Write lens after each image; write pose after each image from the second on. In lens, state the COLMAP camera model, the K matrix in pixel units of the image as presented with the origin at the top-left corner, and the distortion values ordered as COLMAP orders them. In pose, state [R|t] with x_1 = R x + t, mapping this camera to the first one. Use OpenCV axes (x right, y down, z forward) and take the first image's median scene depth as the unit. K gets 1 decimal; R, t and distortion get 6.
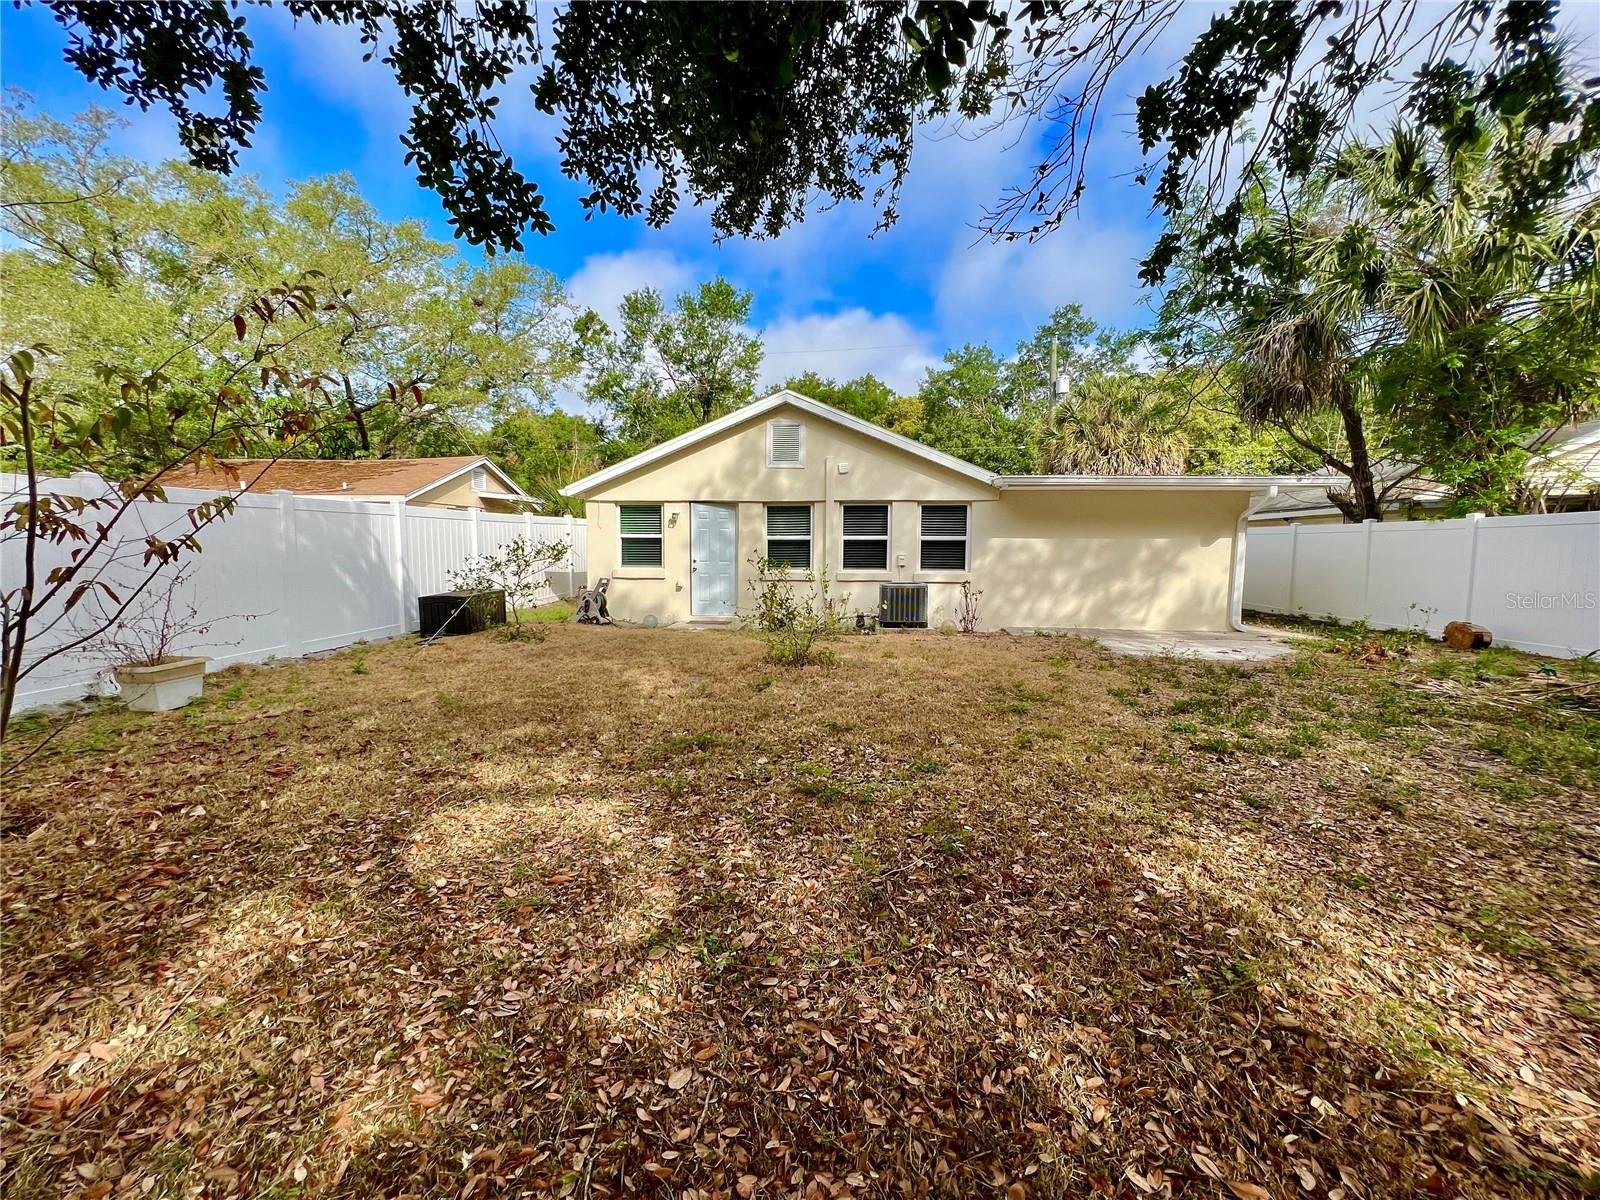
lens RADIAL K [[637.5, 0, 788.1], [0, 637.5, 592.4], [0, 0, 1]] dist [-0.002219, -0.000018]
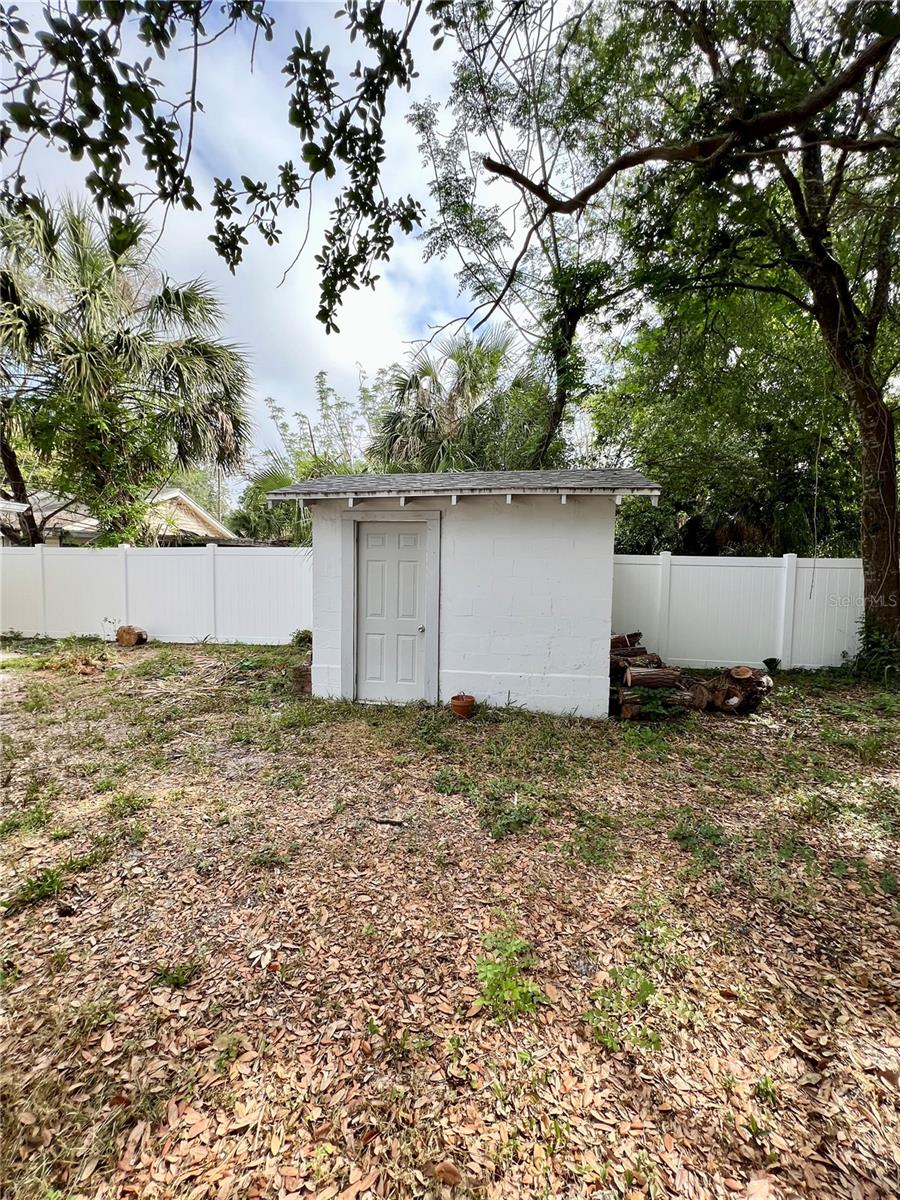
lens RADIAL K [[478.2, 0, 443.8], [0, 478.2, 598.8], [0, 0, 1]] dist [-0.002219, -0.000018]
pose [[0.060200, -0.058398, 0.996477, 0.085421], [0.052726, 0.997080, 0.055248, -0.023136], [-0.996793, 0.049214, 0.063103, 0.208742]]
